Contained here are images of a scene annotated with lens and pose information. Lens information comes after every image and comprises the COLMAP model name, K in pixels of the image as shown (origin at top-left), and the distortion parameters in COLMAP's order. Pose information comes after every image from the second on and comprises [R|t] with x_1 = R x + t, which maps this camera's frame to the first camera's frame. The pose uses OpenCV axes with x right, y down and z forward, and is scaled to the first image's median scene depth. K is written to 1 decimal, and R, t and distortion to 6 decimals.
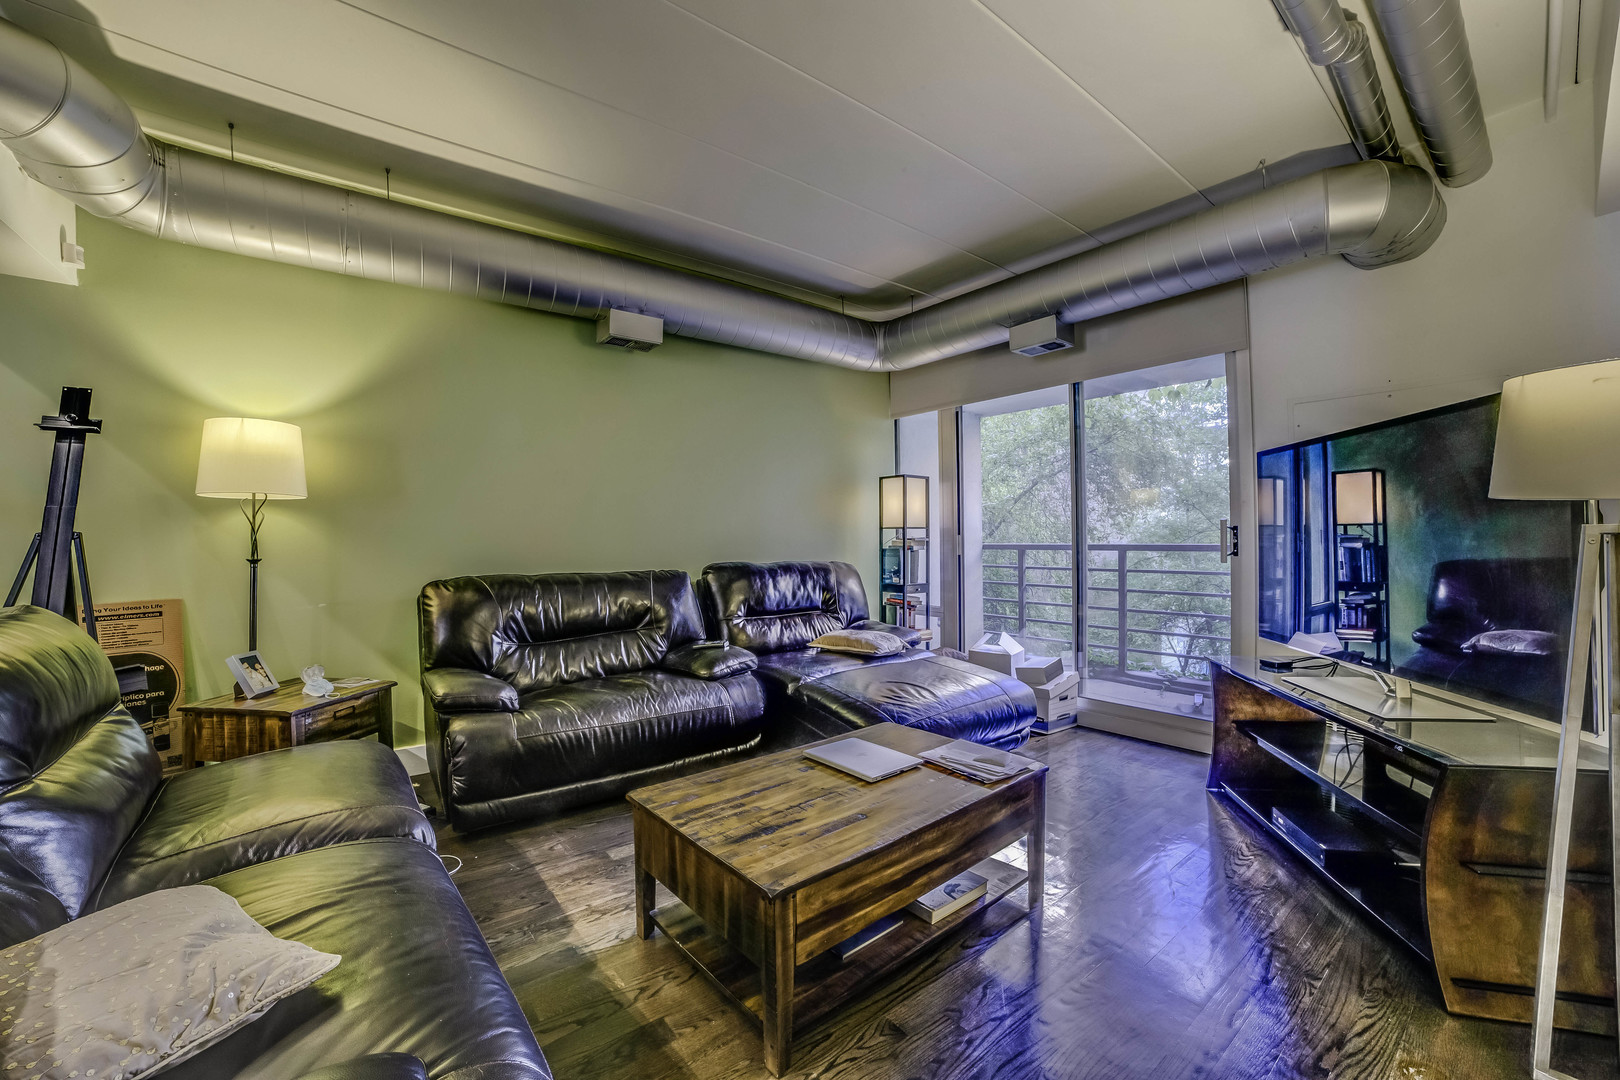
lens RADIAL K [[653.6, 0, 818.1], [0, 653.6, 529.1], [0, 0, 1]] dist [-0.092819, 0.033138]
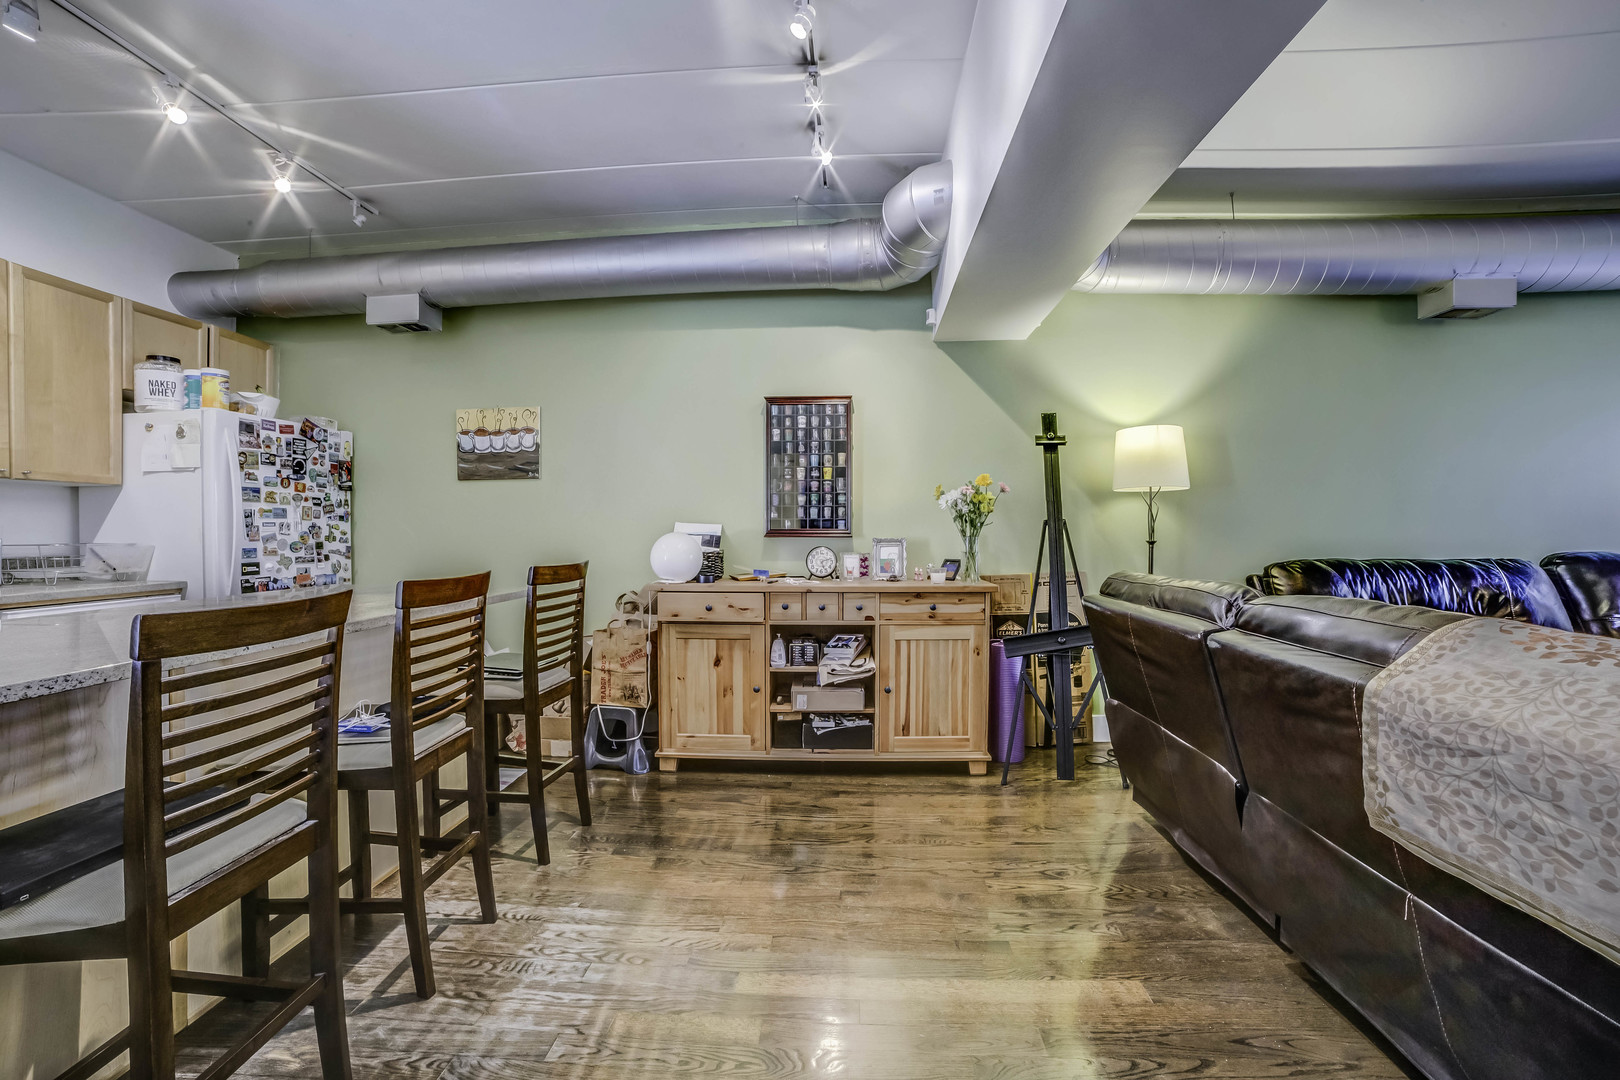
lens RADIAL K [[675.3, 0, 809.7], [0, 675.3, 527.9], [0, 0, 1]] dist [-0.102840, 0.038076]
pose [[0.752033, 0.000050, -0.659126, -0.376849], [0.009176, 0.999902, 0.010545, 0.002831], [0.659062, -0.013979, 0.751959, -0.287326]]
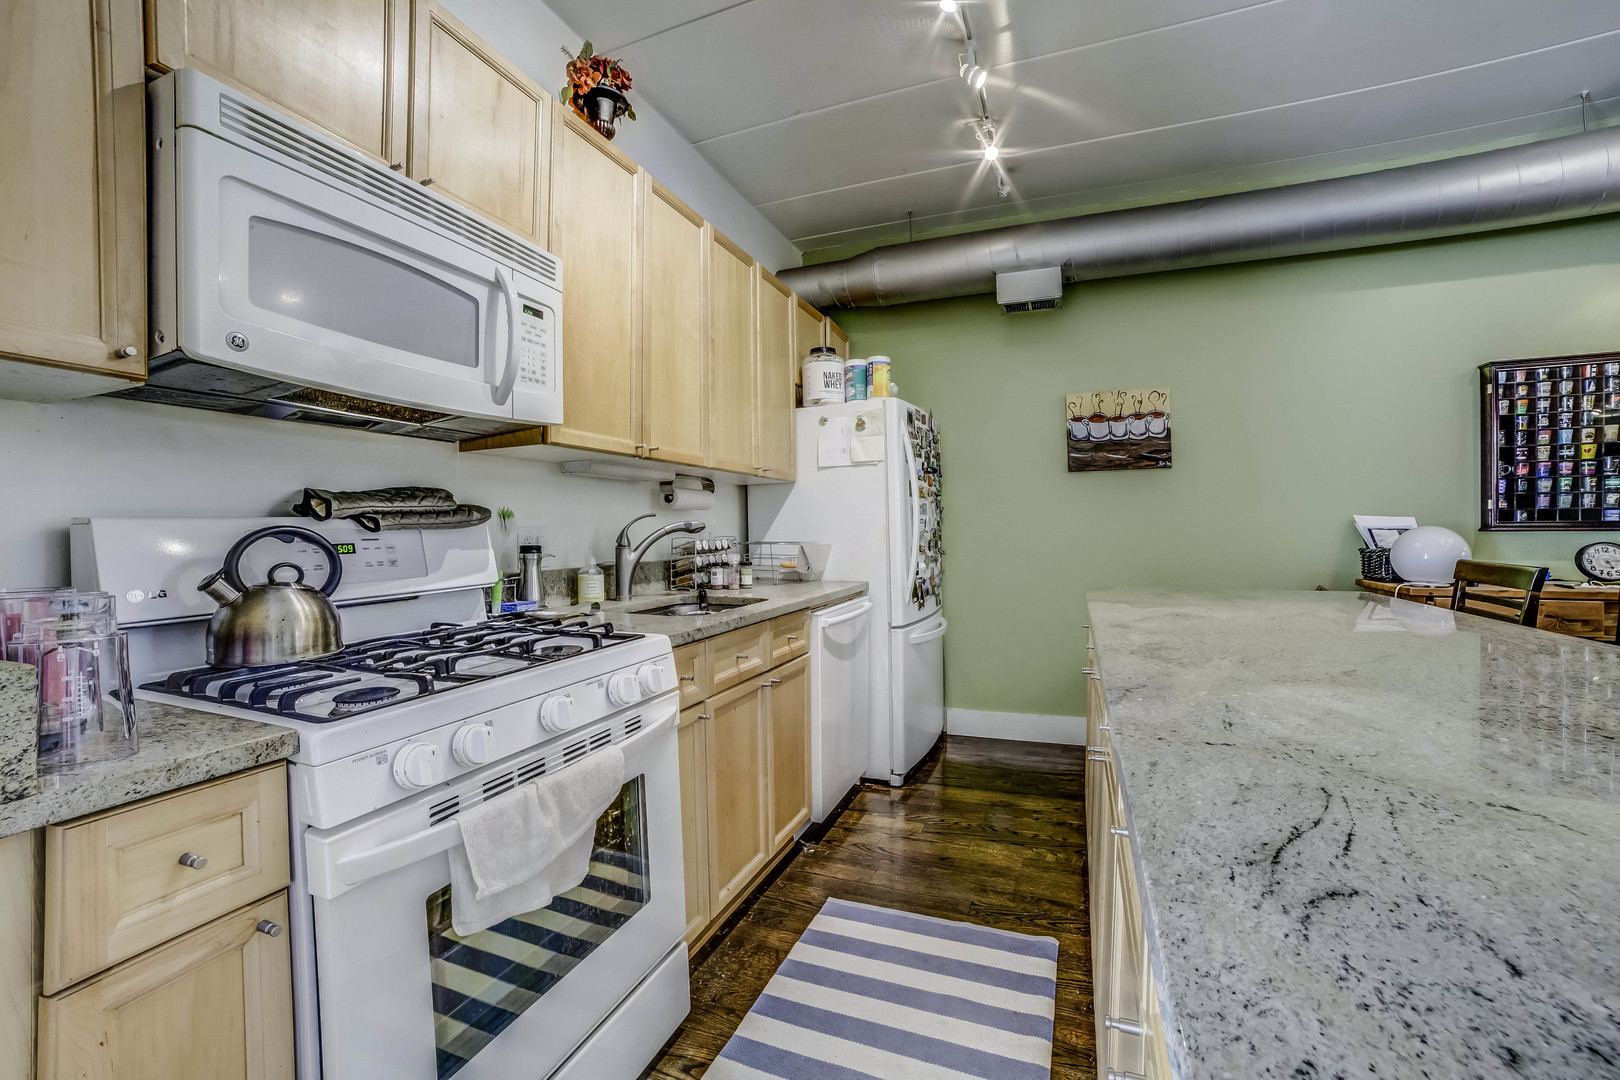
lens RADIAL K [[675.3, 0, 809.7], [0, 675.3, 527.9], [0, 0, 1]] dist [-0.102840, 0.038076]
pose [[0.517808, -0.000821, -0.855497, -0.851365], [0.019839, 0.999742, 0.011049, -0.003072], [0.855267, -0.022693, 0.517690, -0.691825]]
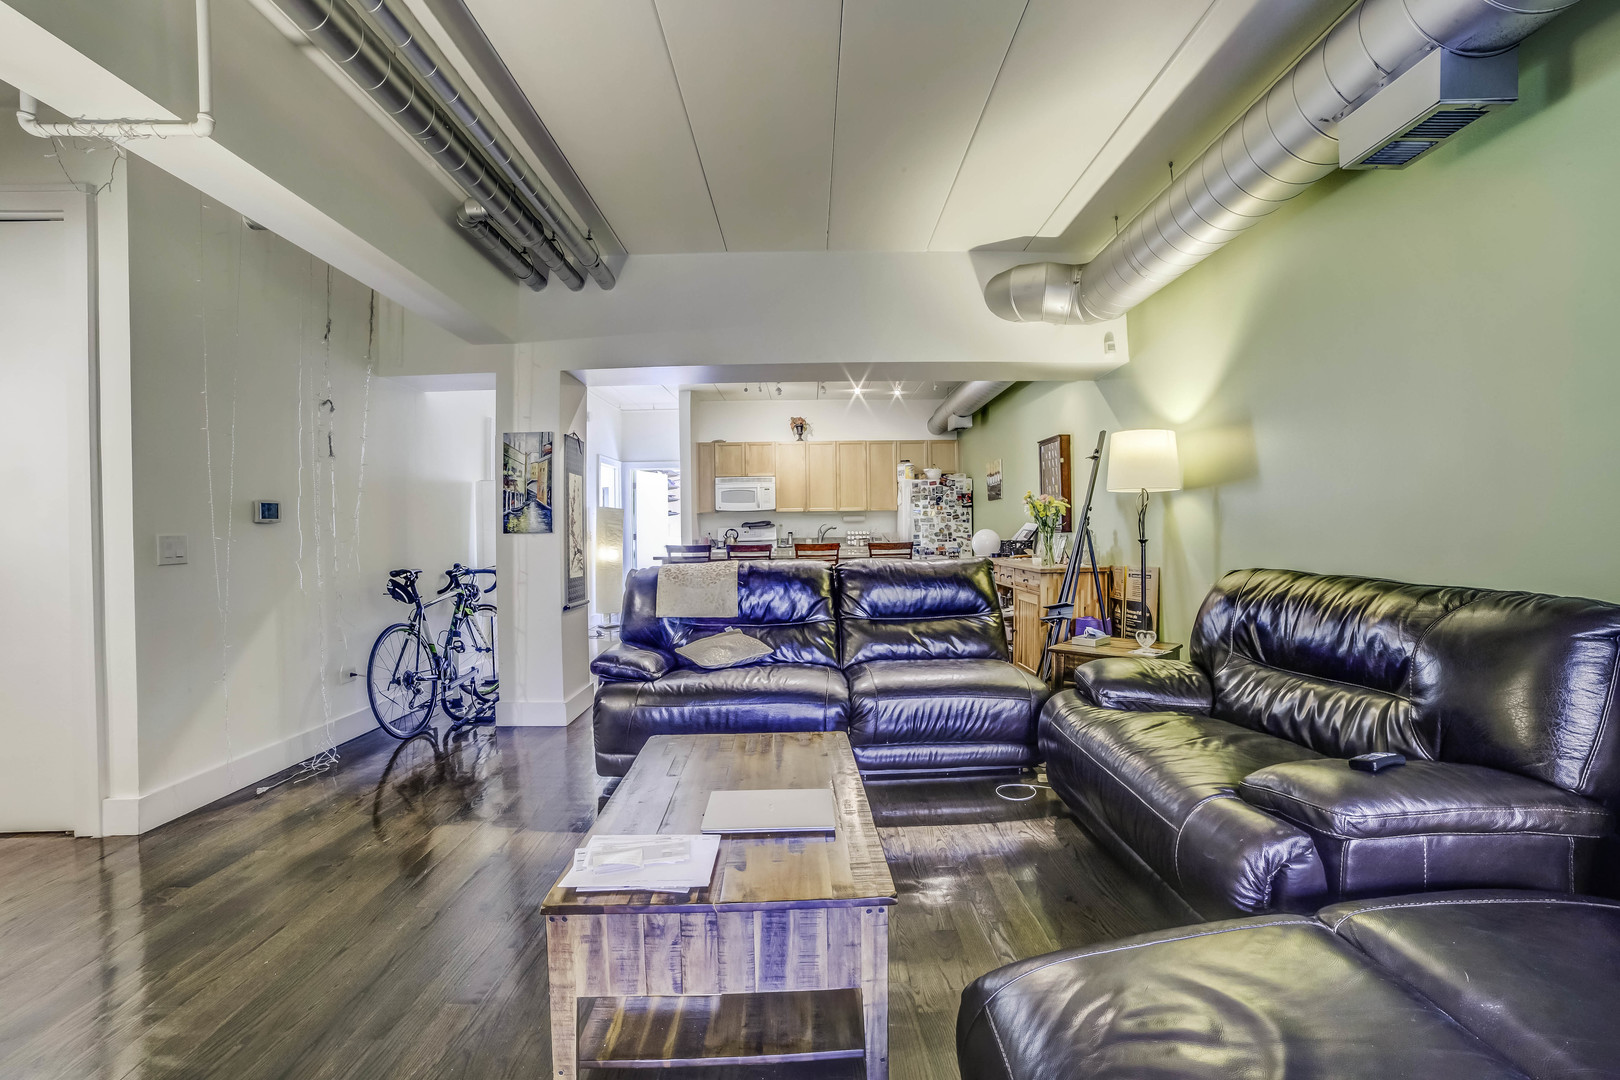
lens RADIAL K [[653.6, 0, 818.1], [0, 653.6, 529.1], [0, 0, 1]] dist [-0.092819, 0.033138]
pose [[-0.591981, 0.014428, -0.805823, 0.386957], [0.028108, 0.999601, -0.002752, 0.010148], [0.805462, -0.024279, -0.592150, 0.843592]]
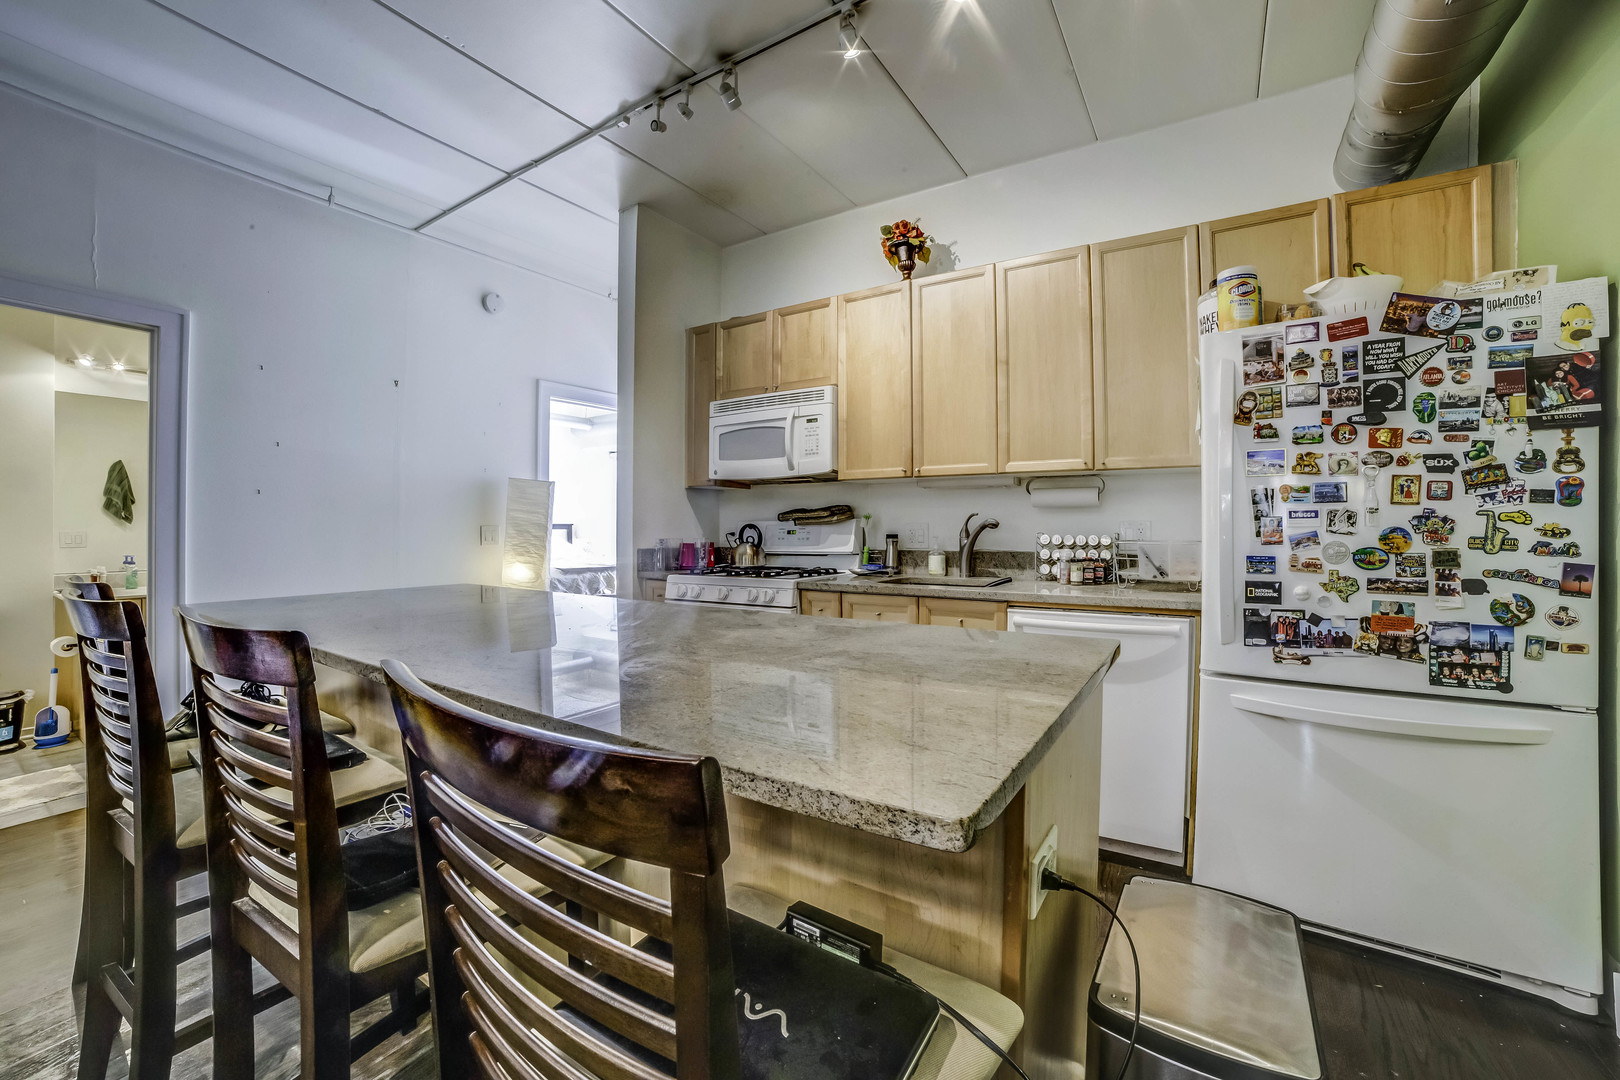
lens RADIAL K [[653.6, 0, 818.1], [0, 653.6, 529.1], [0, 0, 1]] dist [-0.092819, 0.033138]
pose [[-0.931636, 0.005116, -0.363358, -0.999211], [0.009007, 0.999919, -0.009015, 0.012326], [0.363282, -0.011672, -0.931606, 0.180935]]
